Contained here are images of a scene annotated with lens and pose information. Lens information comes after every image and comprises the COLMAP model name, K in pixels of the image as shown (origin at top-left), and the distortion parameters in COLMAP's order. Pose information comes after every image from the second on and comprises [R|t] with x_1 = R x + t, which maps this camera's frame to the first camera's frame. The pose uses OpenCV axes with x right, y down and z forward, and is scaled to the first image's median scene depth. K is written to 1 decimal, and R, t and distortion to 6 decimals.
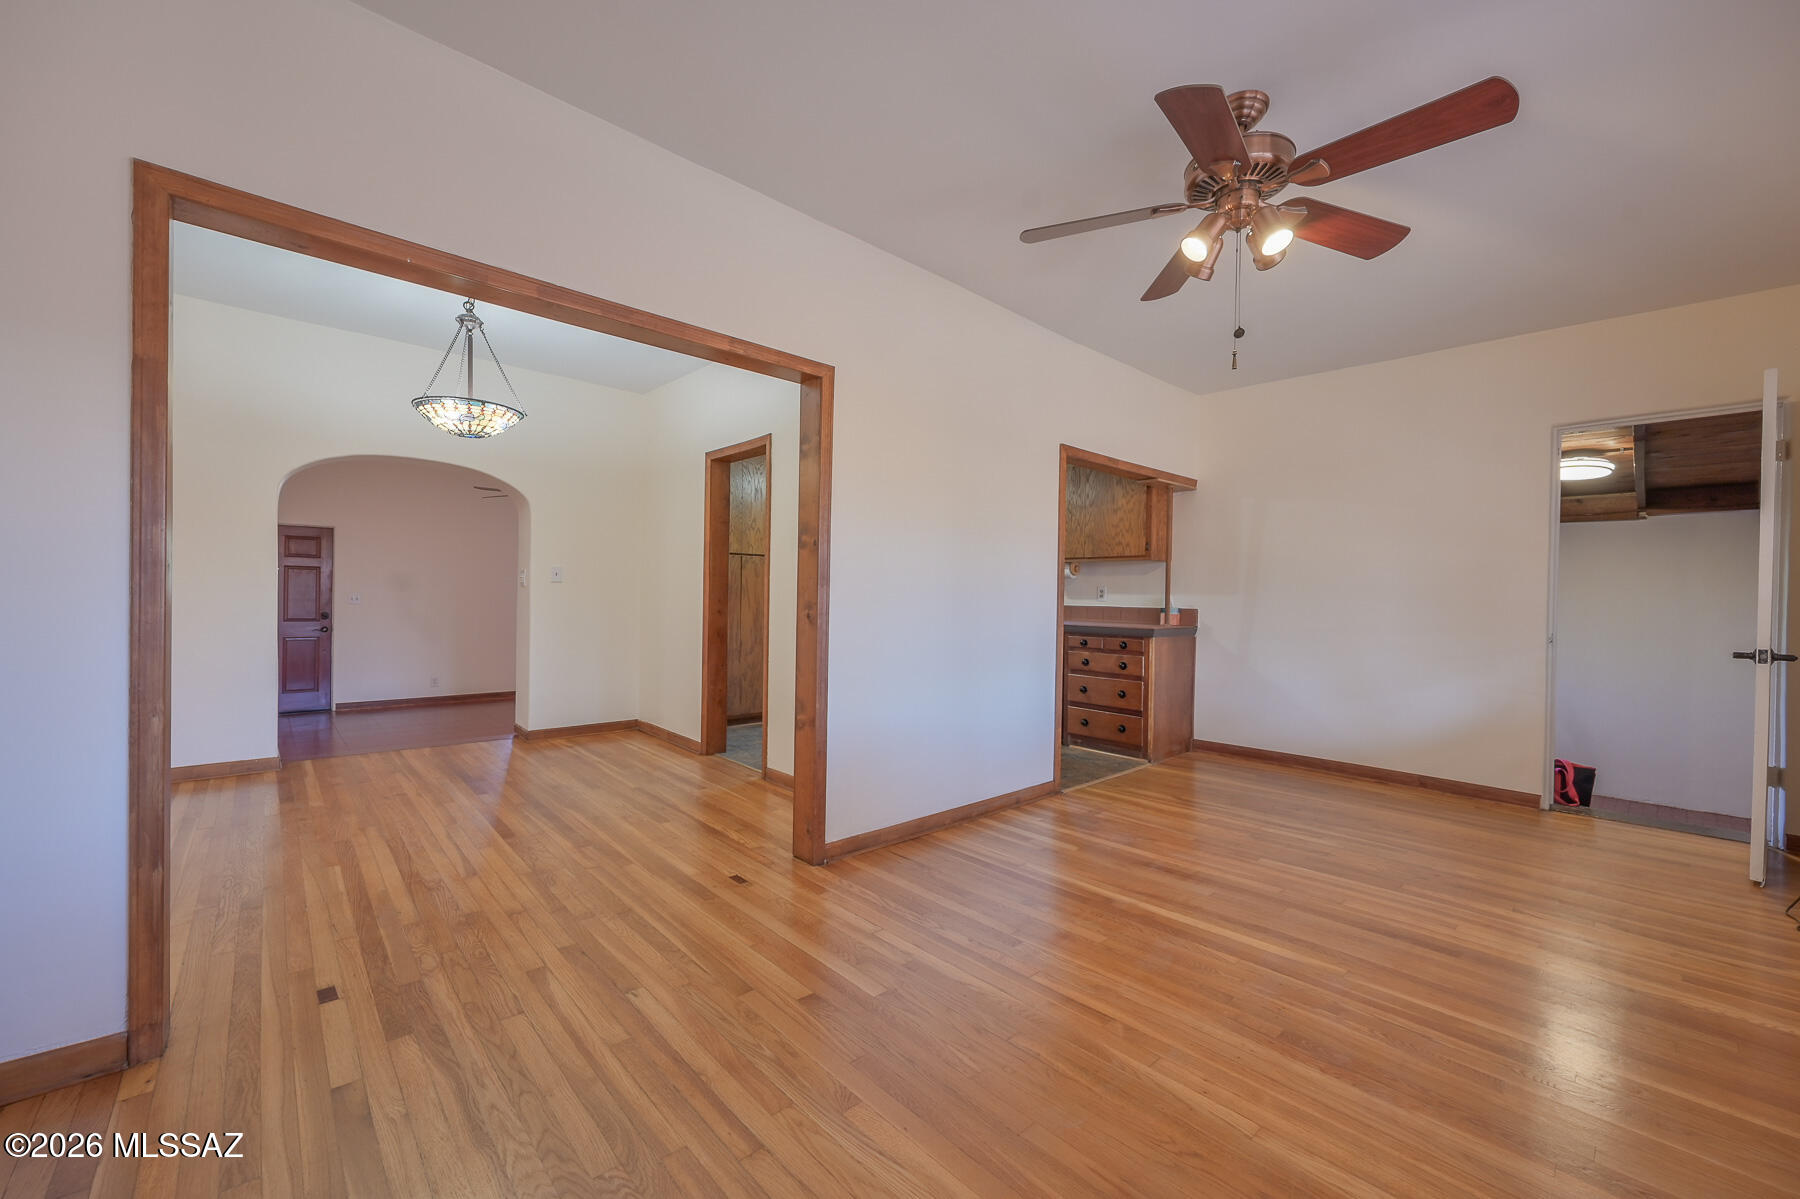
lens RADIAL K [[707.8, 0, 897.6], [0, 707.8, 603.9], [0, 0, 1]] dist [0.001295, -0.000505]
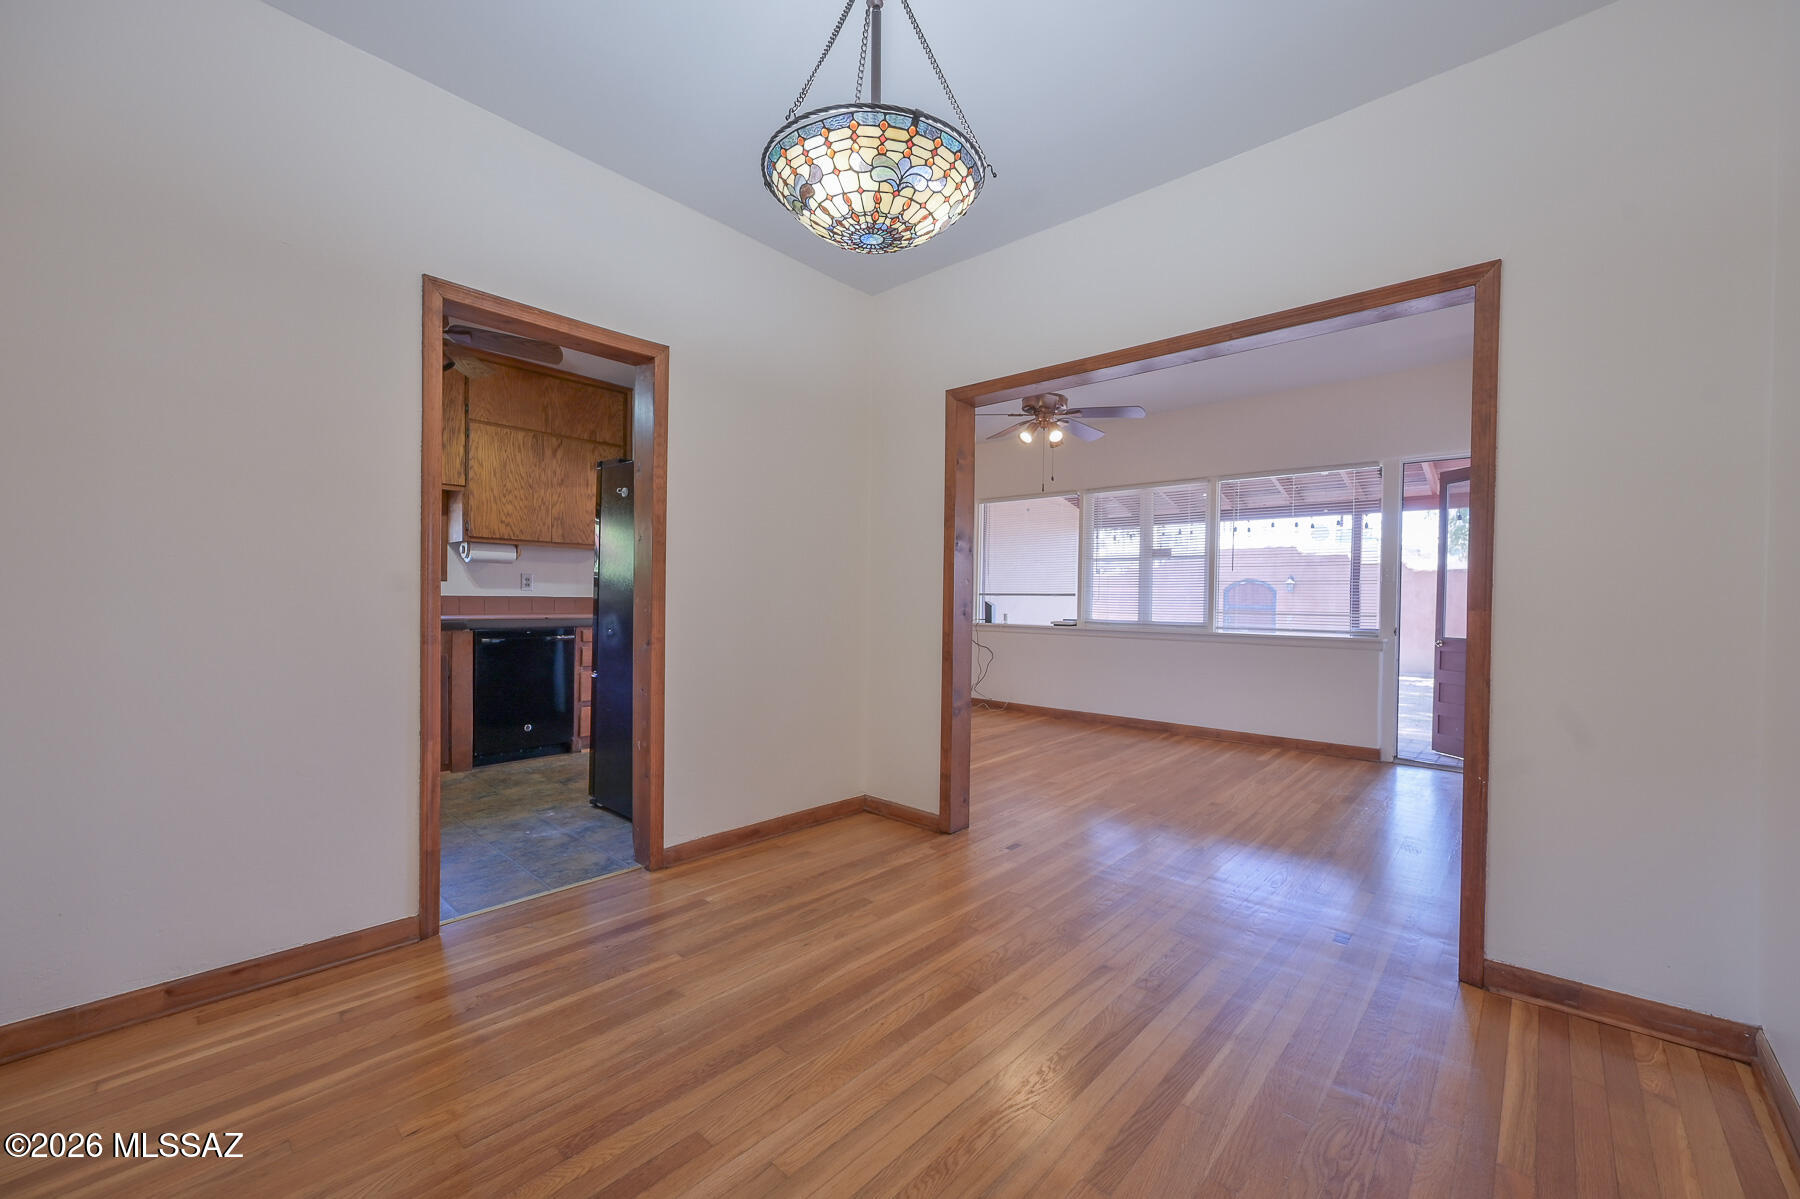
lens RADIAL K [[707.8, 0, 903.2], [0, 707.8, 606.4], [0, 0, 1]] dist [0.001295, -0.000505]
pose [[-0.102879, -0.032493, 0.994163, -1.053608], [-0.005246, 0.999470, 0.032124, -0.024510], [-0.994680, -0.001911, -0.102995, 1.031583]]
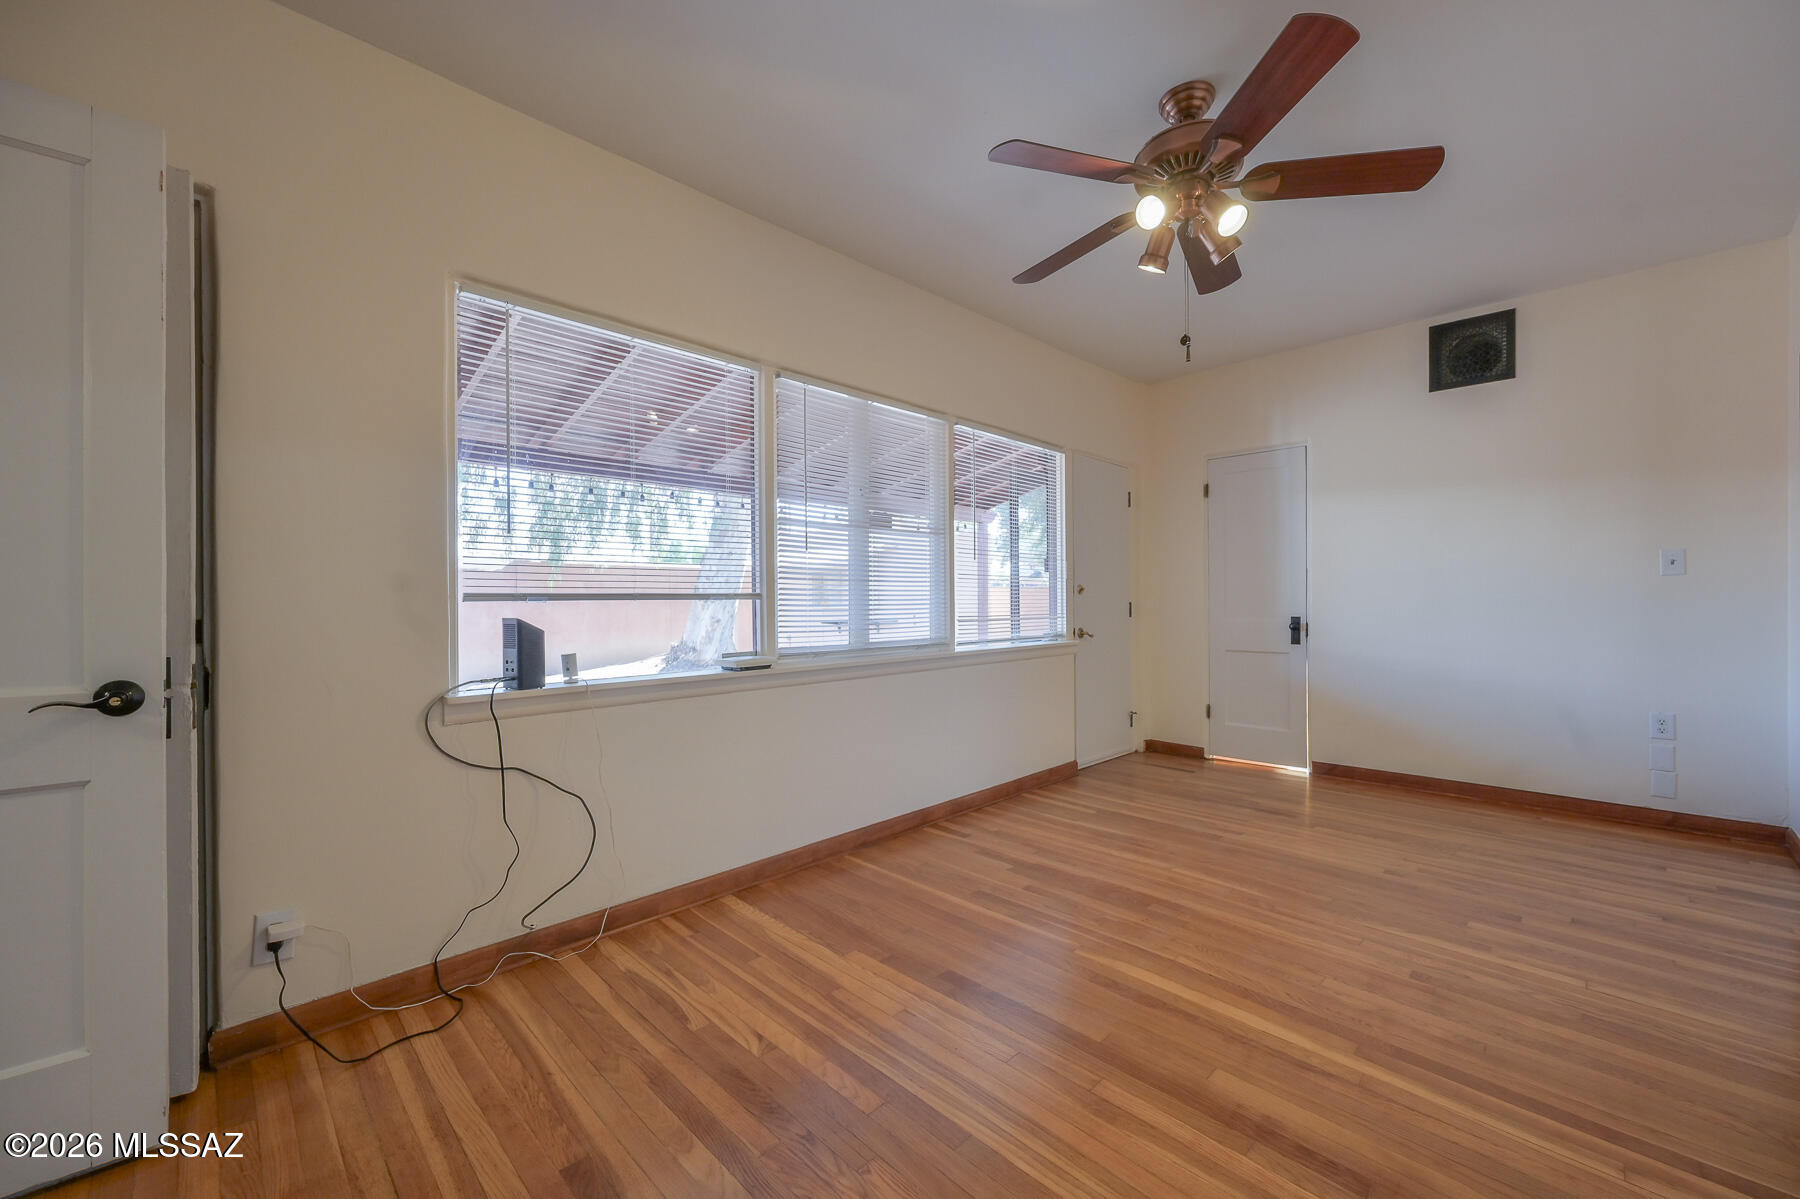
lens RADIAL K [[707.8, 0, 926.9], [0, 707.8, 588.7], [0, 0, 1]] dist [0.001295, -0.000505]
pose [[-0.996185, -0.007818, -0.086915, 0.563668], [-0.006112, 0.999784, -0.019885, 0.008499], [0.087052, -0.019278, -0.996017, 1.206627]]
